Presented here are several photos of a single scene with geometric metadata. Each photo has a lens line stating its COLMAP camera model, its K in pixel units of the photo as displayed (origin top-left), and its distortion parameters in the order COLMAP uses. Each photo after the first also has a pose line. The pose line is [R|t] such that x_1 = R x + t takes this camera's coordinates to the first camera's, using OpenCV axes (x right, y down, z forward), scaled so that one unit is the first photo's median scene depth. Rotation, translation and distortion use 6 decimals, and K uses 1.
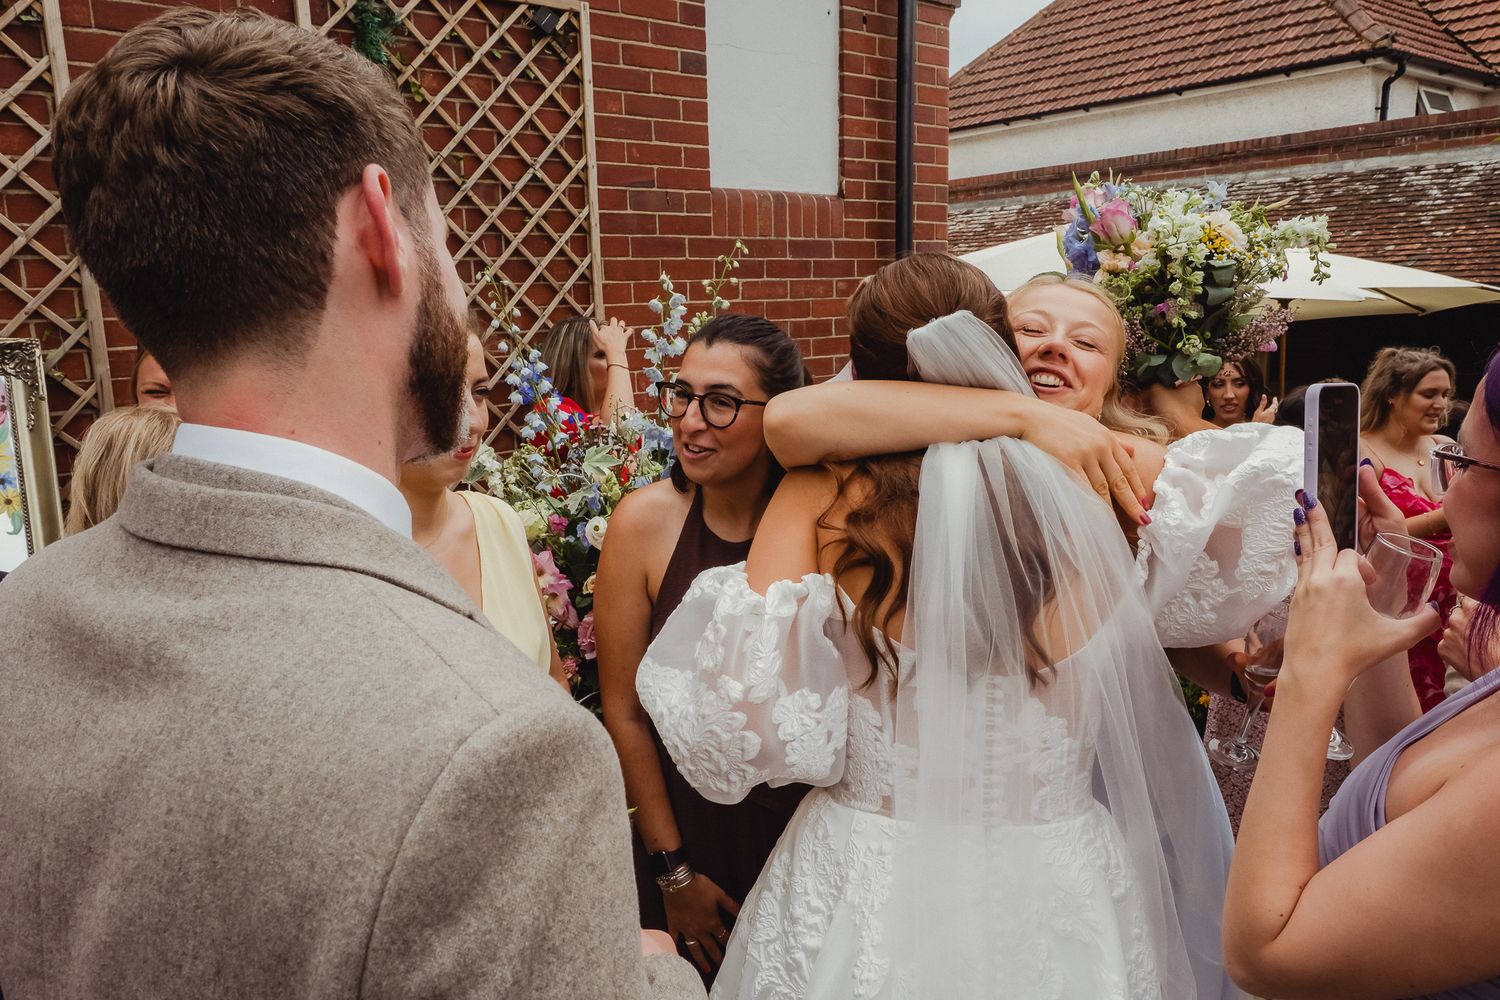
lens RADIAL K [[1082.9, 0, 750.0], [0, 1082.9, 500.0], [0, 0, 1]] dist [-0.001968, -0.001909]
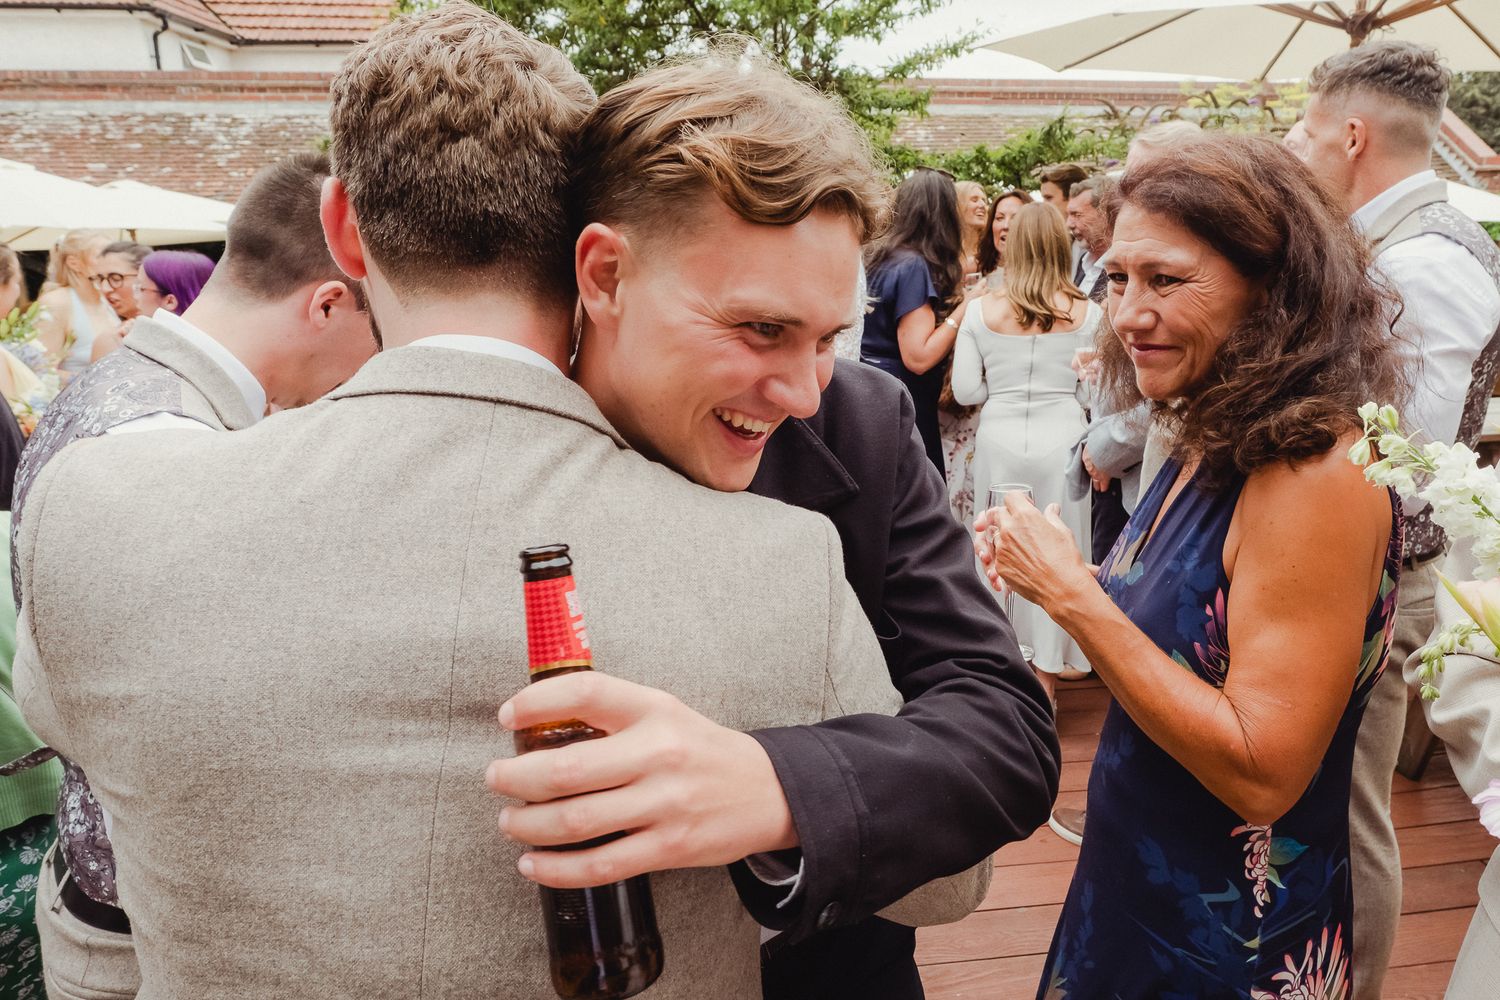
lens RADIAL K [[1082.9, 0, 750.0], [0, 1082.9, 500.0], [0, 0, 1]] dist [-0.001968, -0.001909]
pose [[0.530191, -0.205807, 0.822521, -0.119768], [0.150897, 0.977510, 0.147321, 0.021802], [-0.834343, 0.046008, 0.549323, -0.130440]]
